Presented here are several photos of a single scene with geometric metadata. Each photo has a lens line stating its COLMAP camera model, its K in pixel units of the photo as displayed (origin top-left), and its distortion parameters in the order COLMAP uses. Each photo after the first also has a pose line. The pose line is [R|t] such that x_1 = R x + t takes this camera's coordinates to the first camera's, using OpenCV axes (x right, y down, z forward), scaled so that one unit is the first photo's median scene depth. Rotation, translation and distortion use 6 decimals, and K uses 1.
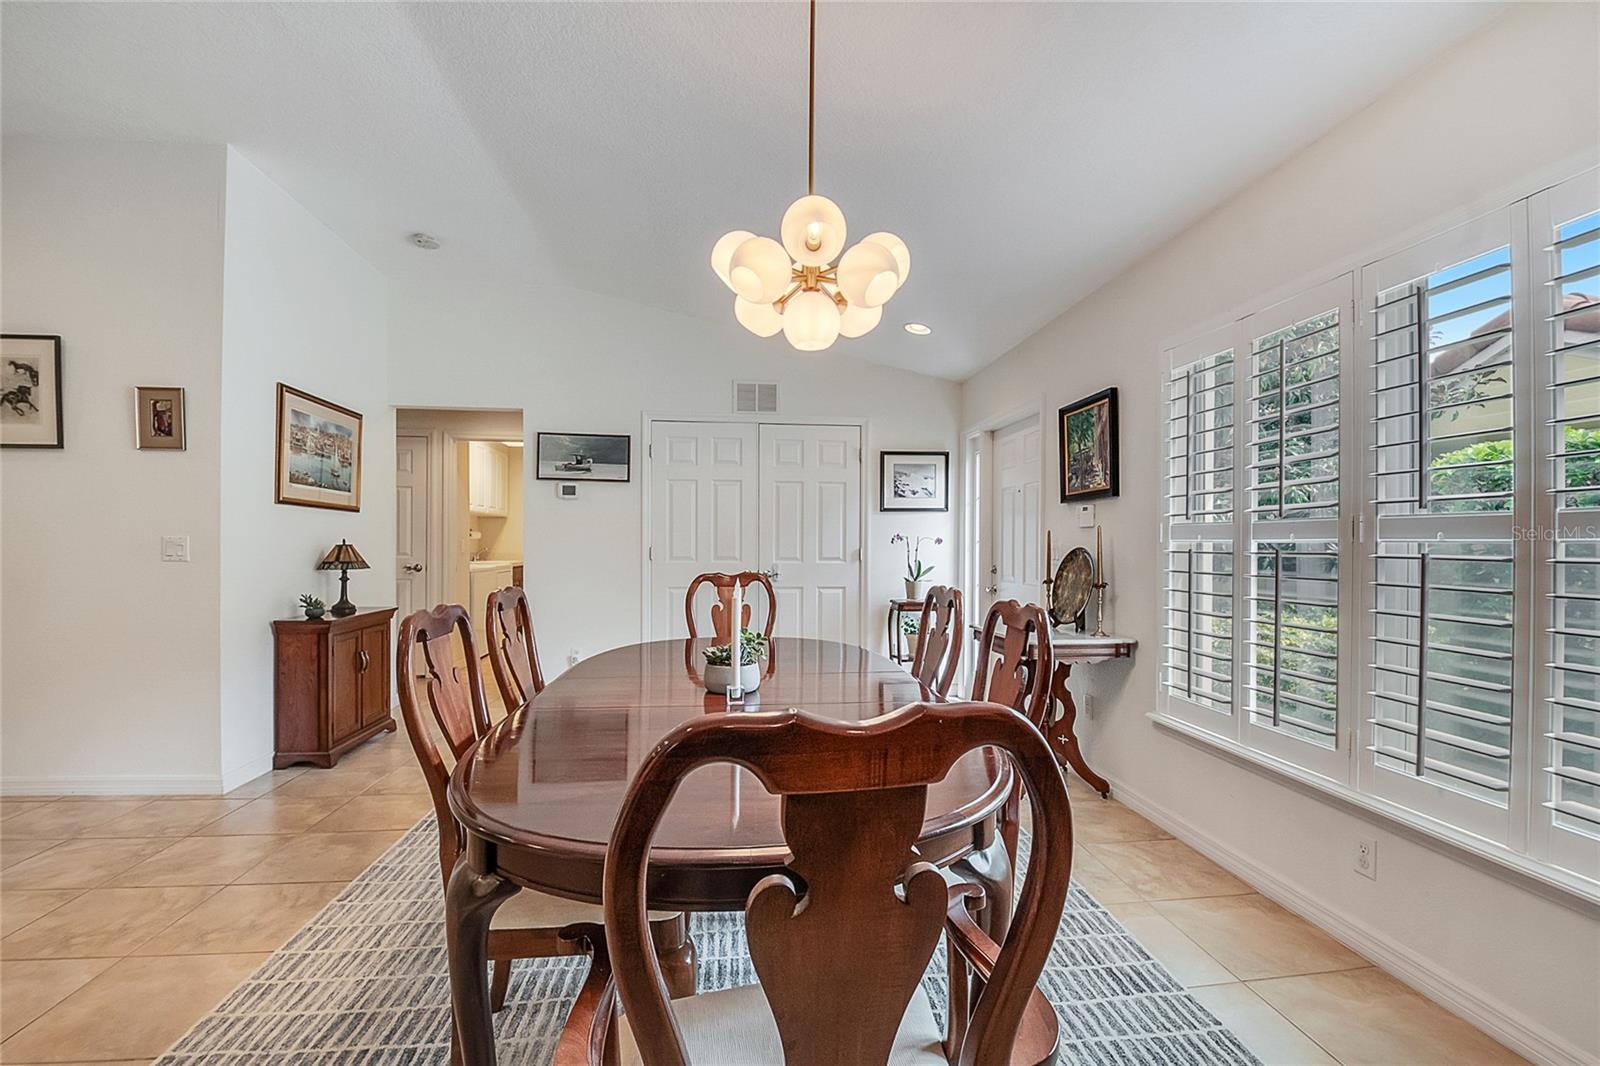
lens RADIAL K [[707.1, 0, 813.2], [0, 707.1, 541.1], [0, 0, 1]] dist [-0.011200, -0.006476]
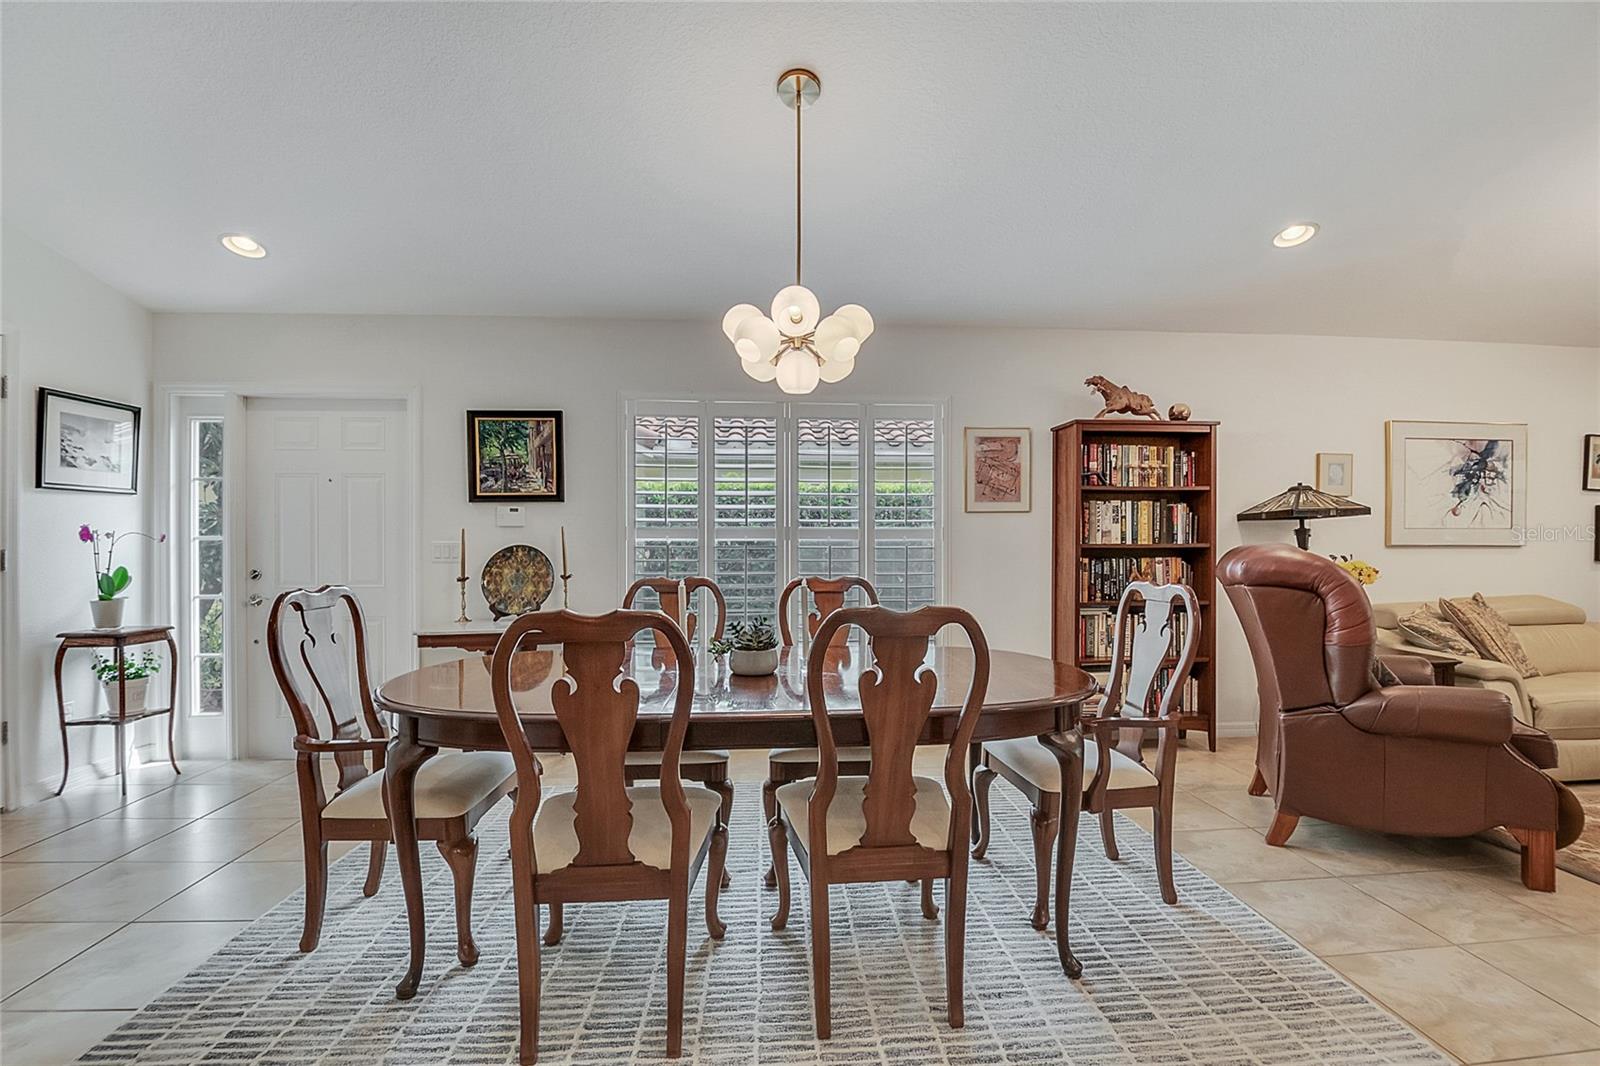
lens RADIAL K [[707.1, 0, 810.8], [0, 707.1, 543.4], [0, 0, 1]] dist [-0.011200, -0.006476]
pose [[0.047243, -0.002884, 0.998879, -0.703607], [-0.003666, 0.999989, 0.003061, 0.001326], [-0.998877, -0.003806, 0.047232, 0.491594]]
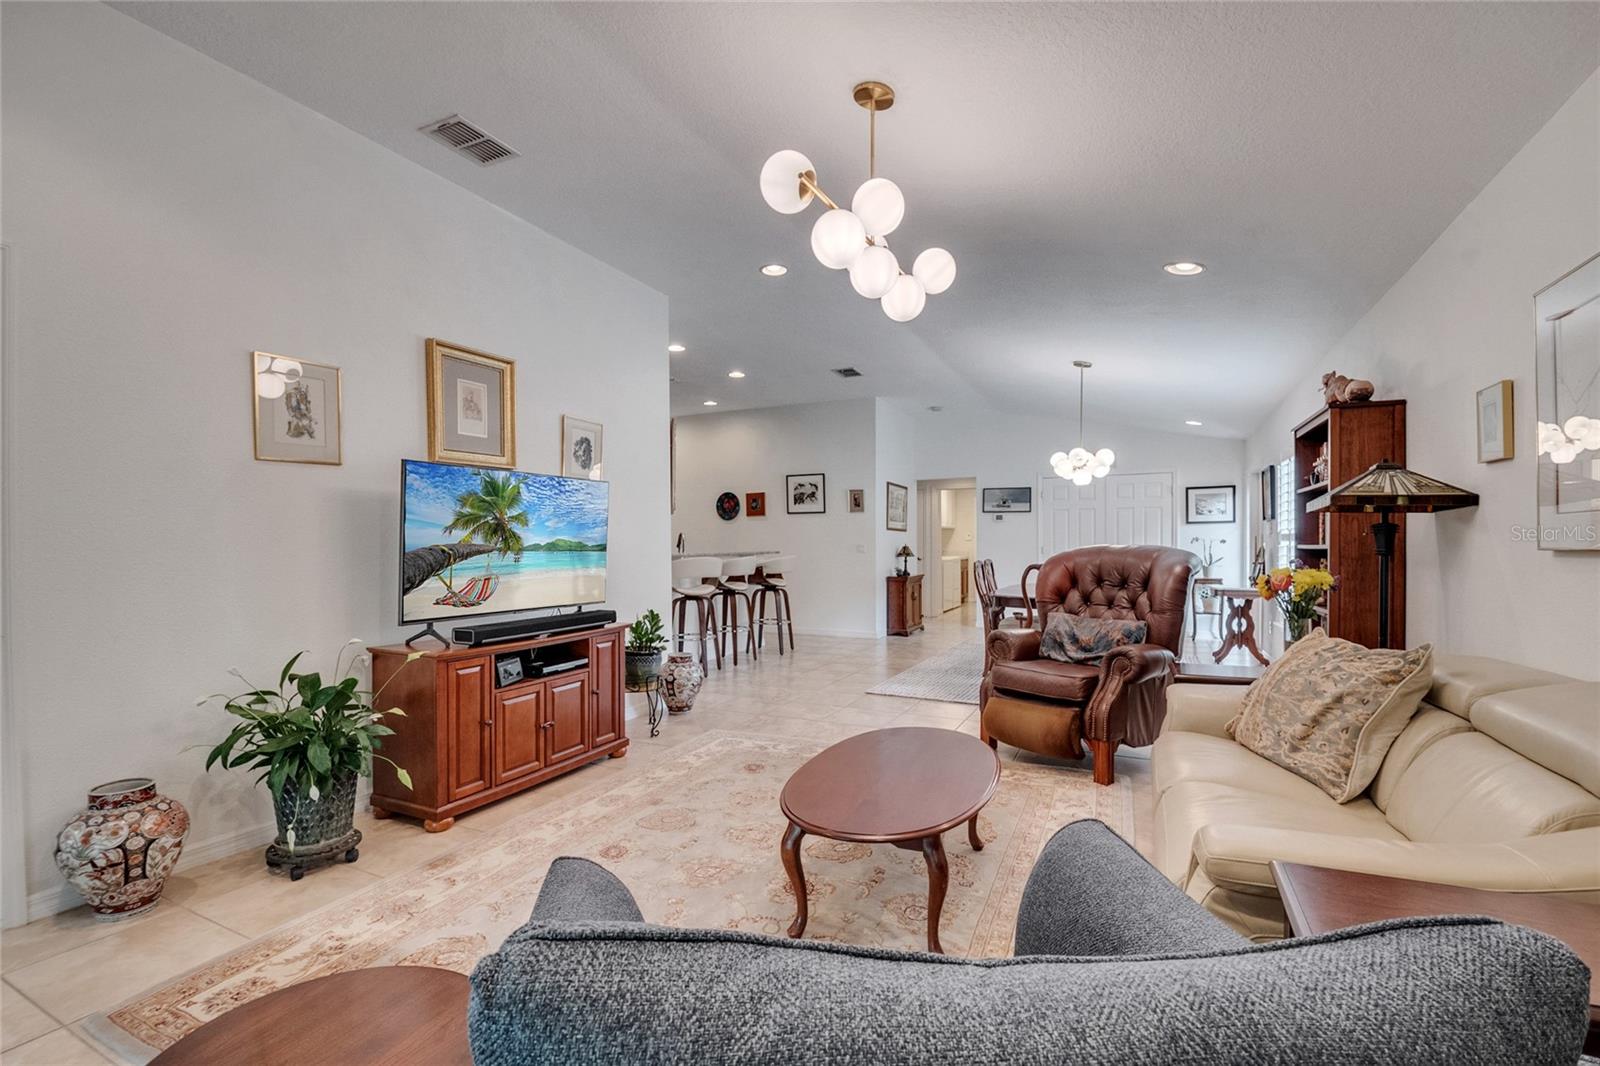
lens RADIAL K [[707.1, 0, 796.6], [0, 707.1, 541.9], [0, 0, 1]] dist [-0.011200, -0.006476]
pose [[0.831816, -0.009238, -0.554975, 0.386037], [0.009205, 0.999954, -0.002849, -0.006012], [0.554975, -0.002738, 0.831862, -1.337598]]
